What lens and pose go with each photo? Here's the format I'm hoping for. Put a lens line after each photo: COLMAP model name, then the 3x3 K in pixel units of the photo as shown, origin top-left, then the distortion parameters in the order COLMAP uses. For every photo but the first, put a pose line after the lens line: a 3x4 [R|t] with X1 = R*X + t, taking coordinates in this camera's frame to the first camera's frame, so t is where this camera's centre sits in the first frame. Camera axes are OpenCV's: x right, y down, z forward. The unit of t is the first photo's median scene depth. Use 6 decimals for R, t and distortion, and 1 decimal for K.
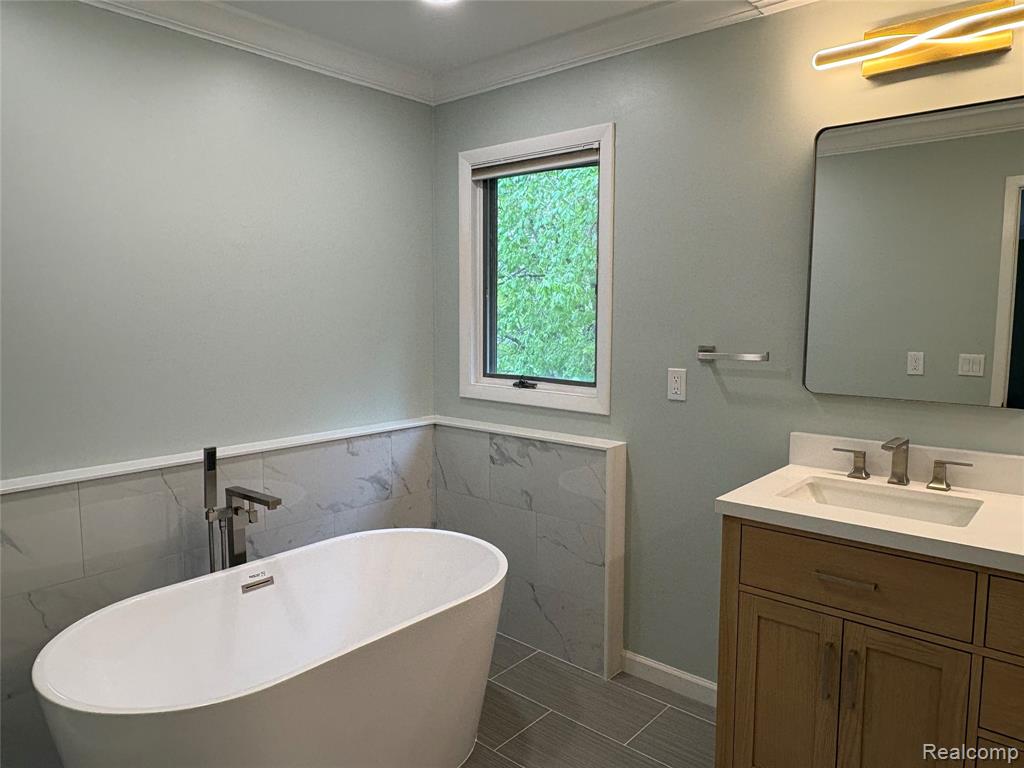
lens RADIAL K [[694.6, 0, 512.0], [0, 694.6, 384.0], [0, 0, 1]] dist [-0.000207, 0.000464]
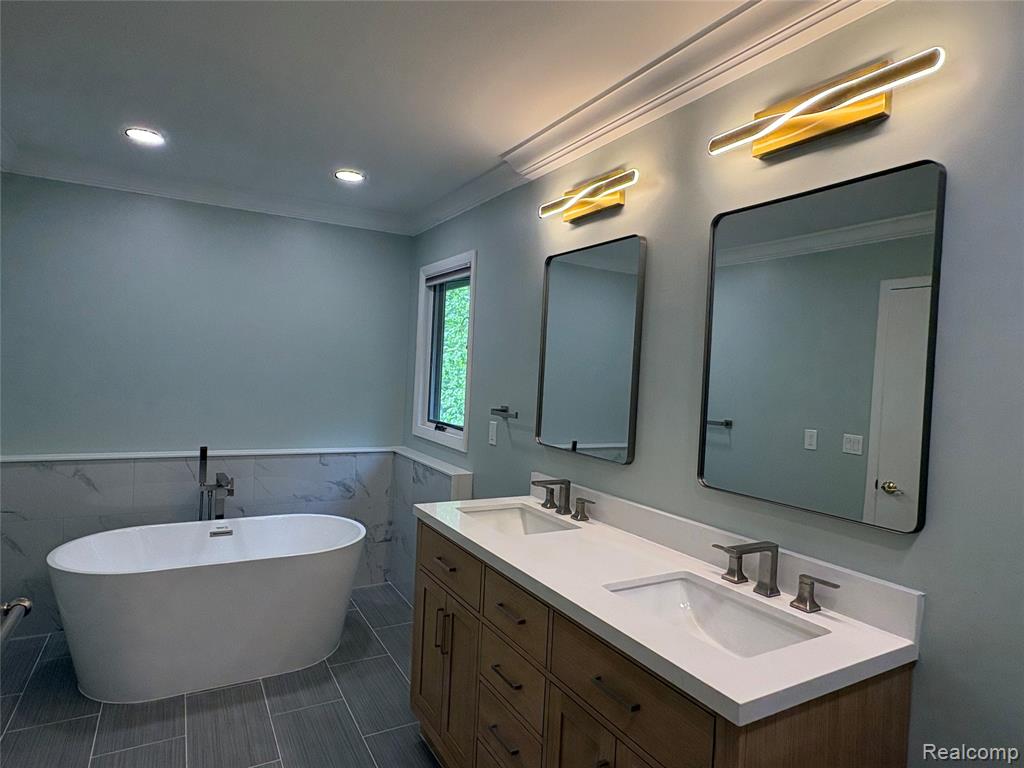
lens RADIAL K [[591.8, 0, 512.0], [0, 591.8, 384.0], [0, 0, 1]] dist [-0.004948, -0.000710]
pose [[0.943853, 0.051593, -0.326312, 0.608501], [-0.081253, 0.993643, -0.077920, -0.007122], [0.320217, 0.100059, 0.942045, -0.108101]]
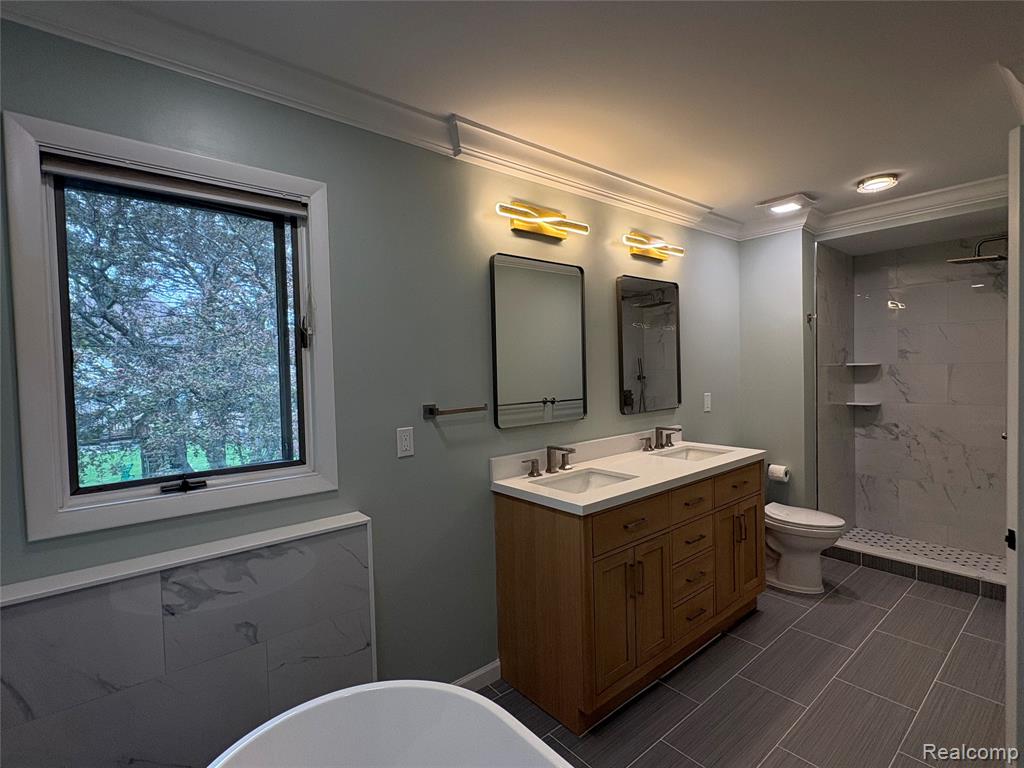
lens RADIAL K [[495.5, 0, 512.0], [0, 495.5, 384.0], [0, 0, 1]] dist [0.000657, 0.000391]
pose [[0.158095, -0.040371, 0.986598, -0.480468], [0.126561, 0.991751, 0.020301, -0.080236], [-0.979280, 0.121655, 0.161900, 0.642342]]
